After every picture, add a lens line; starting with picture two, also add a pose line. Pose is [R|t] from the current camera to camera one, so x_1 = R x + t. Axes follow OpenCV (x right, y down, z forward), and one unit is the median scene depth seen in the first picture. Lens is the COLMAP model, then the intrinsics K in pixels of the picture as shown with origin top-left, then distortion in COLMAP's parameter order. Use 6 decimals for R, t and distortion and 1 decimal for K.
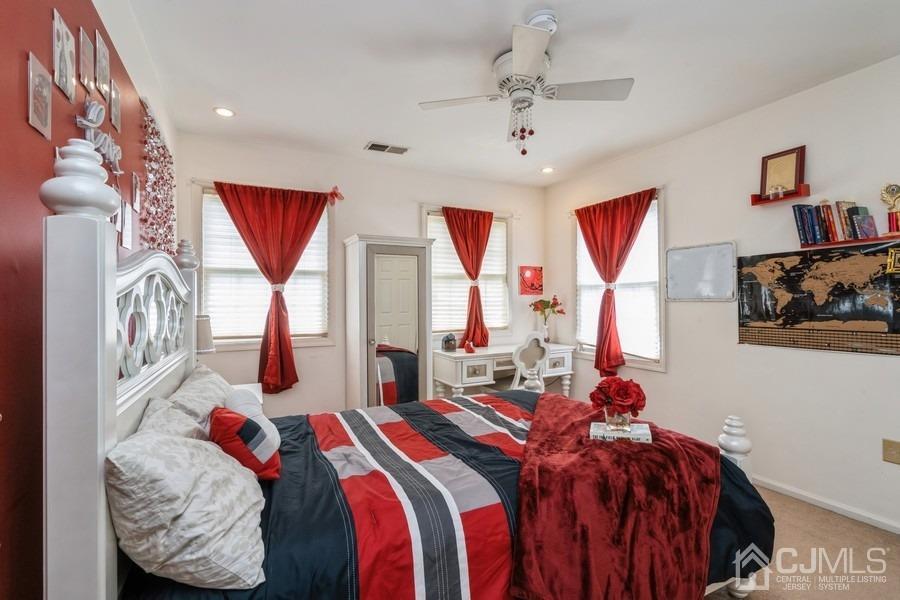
lens RADIAL K [[409.2, 0, 447.9], [0, 409.2, 295.1], [0, 0, 1]] dist [-0.002124, 0.000172]
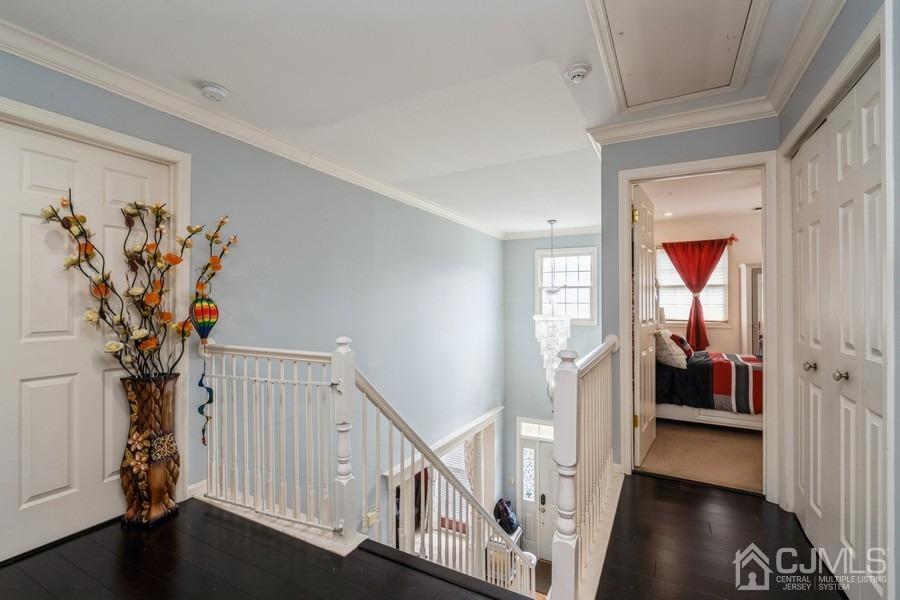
lens RADIAL K [[409.2, 0, 449.3], [0, 409.2, 298.1], [0, 0, 1]] dist [-0.002124, 0.000172]
pose [[0.573698, -0.007718, -0.819030, 0.452738], [0.008579, 0.999957, -0.003414, -0.005805], [0.819022, -0.005068, 0.573740, -0.964647]]
